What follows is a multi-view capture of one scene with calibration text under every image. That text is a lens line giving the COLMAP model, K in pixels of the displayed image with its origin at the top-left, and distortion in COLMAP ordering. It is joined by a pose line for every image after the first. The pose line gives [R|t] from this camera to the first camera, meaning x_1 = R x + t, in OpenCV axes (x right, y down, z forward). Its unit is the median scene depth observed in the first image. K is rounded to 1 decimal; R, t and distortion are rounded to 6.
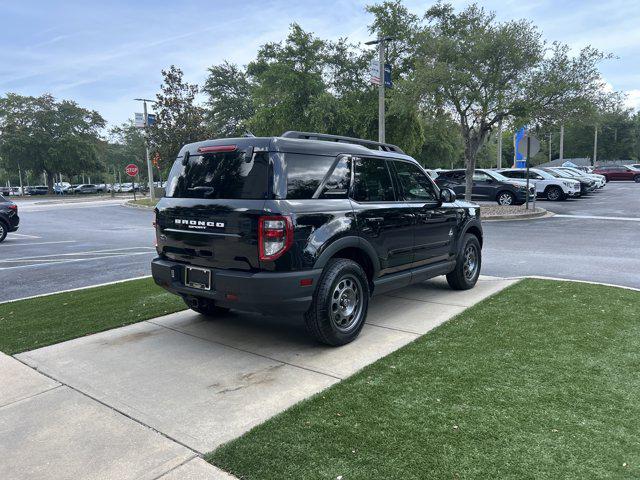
lens RADIAL K [[483.5, 0, 324.1], [0, 483.5, 236.1], [0, 0, 1]] dist [0.050582, -0.052058]
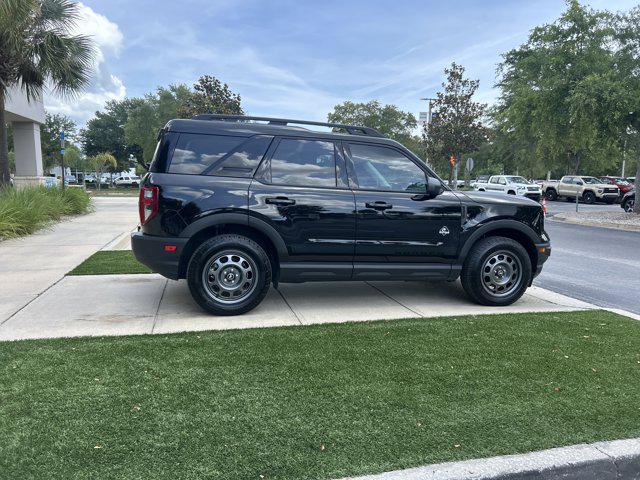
lens RADIAL K [[483.5, 0, 322.9], [0, 483.5, 240.4], [0, 0, 1]] dist [0.050582, -0.052058]
pose [[0.793843, 0.110659, -0.597970, 0.708339], [-0.104868, 0.993484, 0.044633, -0.007379], [0.599013, 0.027276, 0.800275, 0.238131]]
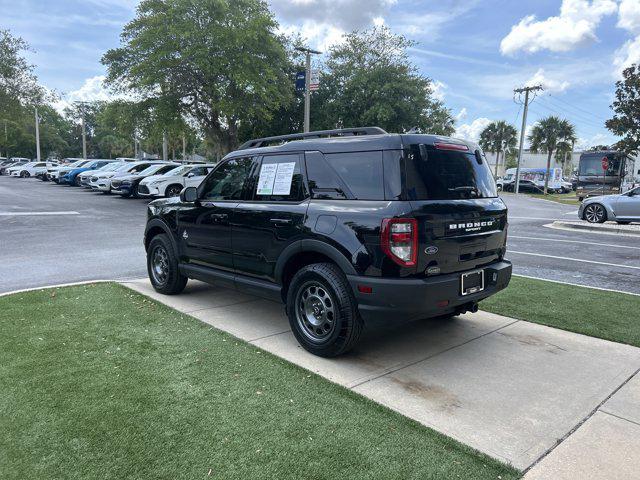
lens RADIAL K [[483.5, 0, 324.4], [0, 483.5, 233.0], [0, 0, 1]] dist [0.050582, -0.052058]
pose [[0.153614, -0.098053, 0.983254, -1.033613], [0.090651, 0.992267, 0.084789, -0.098538], [-0.983964, 0.076108, 0.161314, 0.938285]]
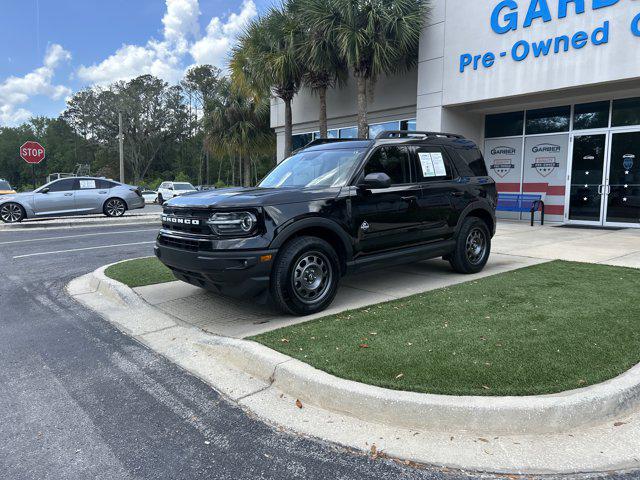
lens RADIAL K [[483.5, 0, 322.7], [0, 483.5, 236.5], [0, 0, 1]] dist [0.050582, -0.052058]
pose [[-0.981477, 0.004680, 0.191525, -0.108080], [0.046506, 0.975620, 0.214481, -0.226909], [-0.185852, 0.219416, -0.957766, 2.410428]]
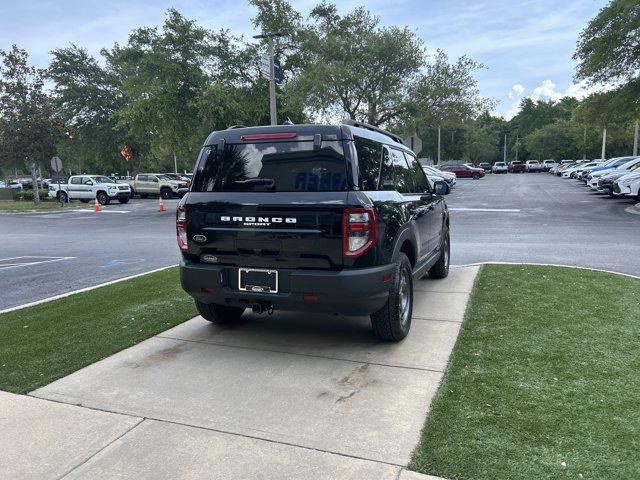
lens RADIAL K [[483.5, 0, 324.4], [0, 483.5, 242.7], [0, 0, 1]] dist [0.050582, -0.052058]
pose [[0.955869, -0.043918, 0.290492, -0.333349], [0.039271, 0.998991, 0.021810, 0.001114], [-0.291157, -0.009440, 0.956629, 0.089792]]
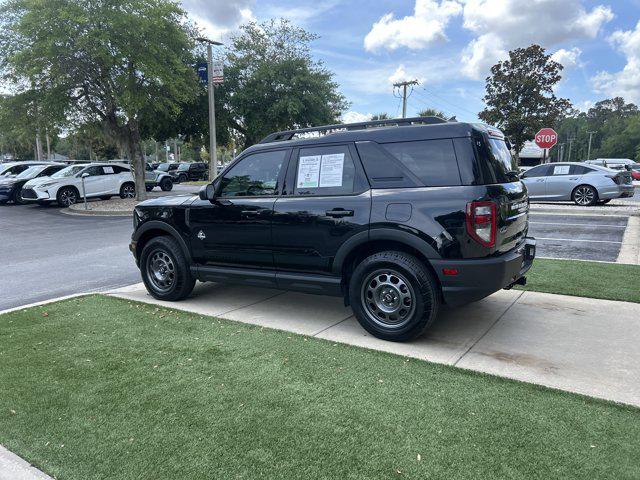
lens RADIAL K [[483.5, 0, 322.2], [0, 483.5, 234.8], [0, 0, 1]] dist [0.050582, -0.052058]
pose [[-0.088386, -0.115461, 0.989372, -1.048763], [0.131842, 0.983164, 0.126514, -0.127604], [-0.987322, 0.141622, -0.071676, 1.244902]]
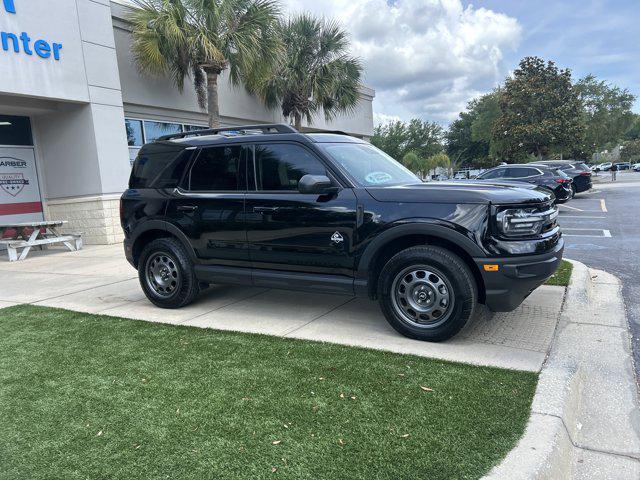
lens RADIAL K [[483.5, 0, 320.6], [0, 483.5, 245.0], [0, 0, 1]] dist [0.050582, -0.052058]
pose [[0.147904, 0.138098, -0.979313, 1.110808], [-0.054717, 0.989829, 0.131317, -0.102008], [0.987487, 0.034163, 0.153956, 1.029621]]
